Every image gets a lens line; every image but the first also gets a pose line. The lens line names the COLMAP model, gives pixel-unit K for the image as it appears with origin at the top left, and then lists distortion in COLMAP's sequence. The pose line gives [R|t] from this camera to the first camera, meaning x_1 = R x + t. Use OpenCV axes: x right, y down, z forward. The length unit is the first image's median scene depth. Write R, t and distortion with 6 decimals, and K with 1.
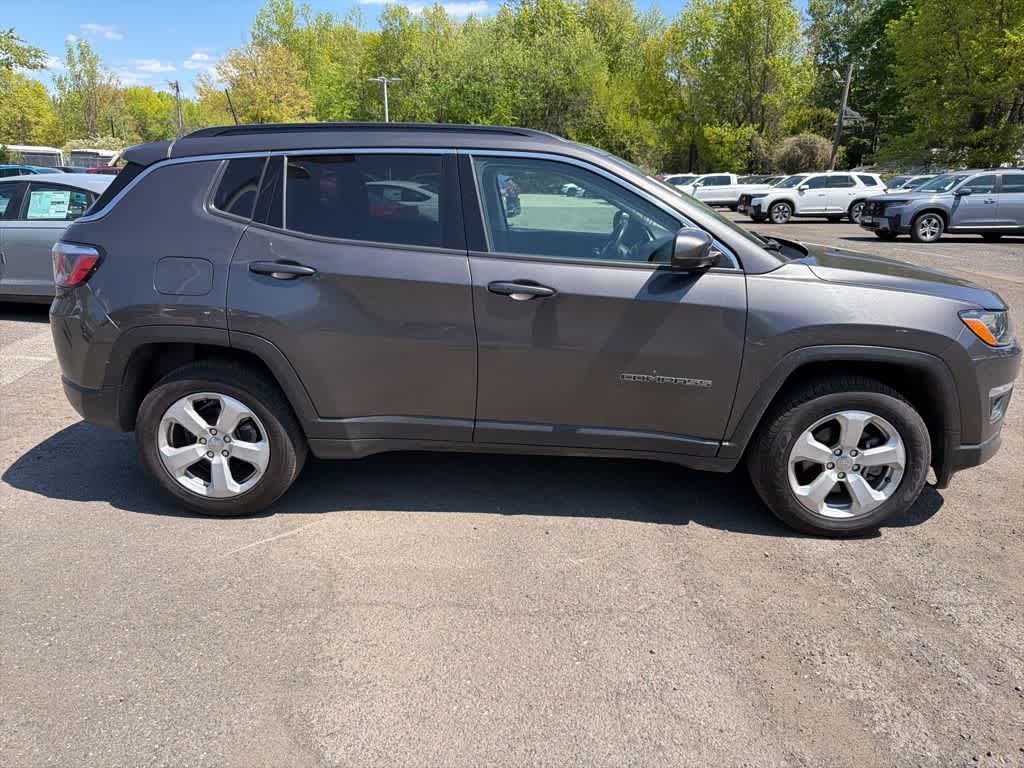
lens RADIAL K [[724.4, 0, 514.8], [0, 724.4, 393.9], [0, 0, 1]] dist [0.009217, -0.019503]
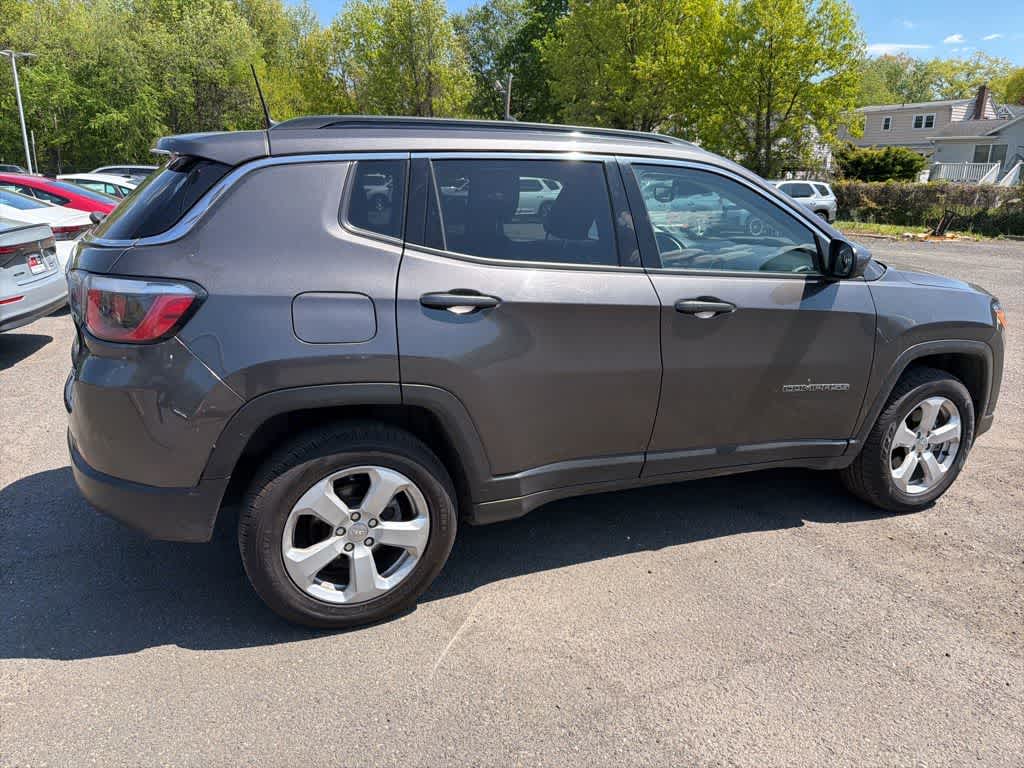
lens RADIAL K [[724.4, 0, 514.5], [0, 724.4, 375.8], [0, 0, 1]] dist [0.009217, -0.019503]
pose [[0.901406, -0.097088, 0.421949, -0.569742], [0.105574, 0.994406, 0.003269, -0.078821], [-0.419906, 0.041600, 0.906614, 0.238175]]
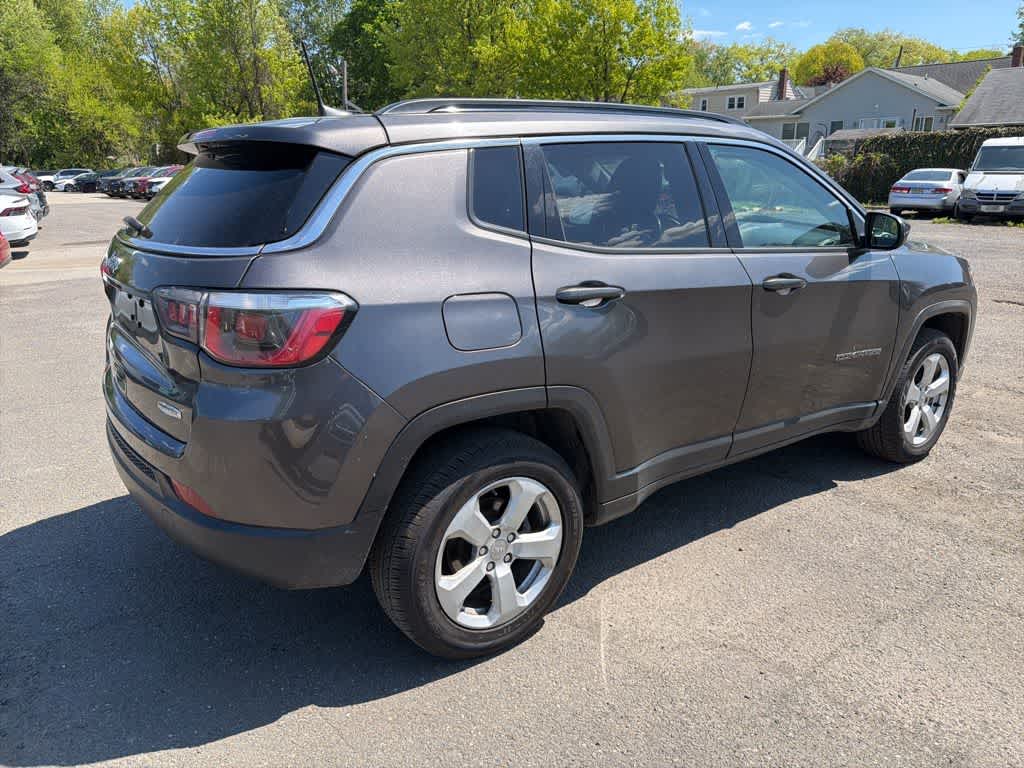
lens RADIAL K [[724.4, 0, 514.9], [0, 724.4, 376.3], [0, 0, 1]] dist [0.009217, -0.019503]
pose [[0.785707, -0.180291, 0.591743, -0.787266], [0.186737, 0.981087, 0.050970, -0.129300], [-0.589741, 0.070453, 0.804513, 0.414148]]
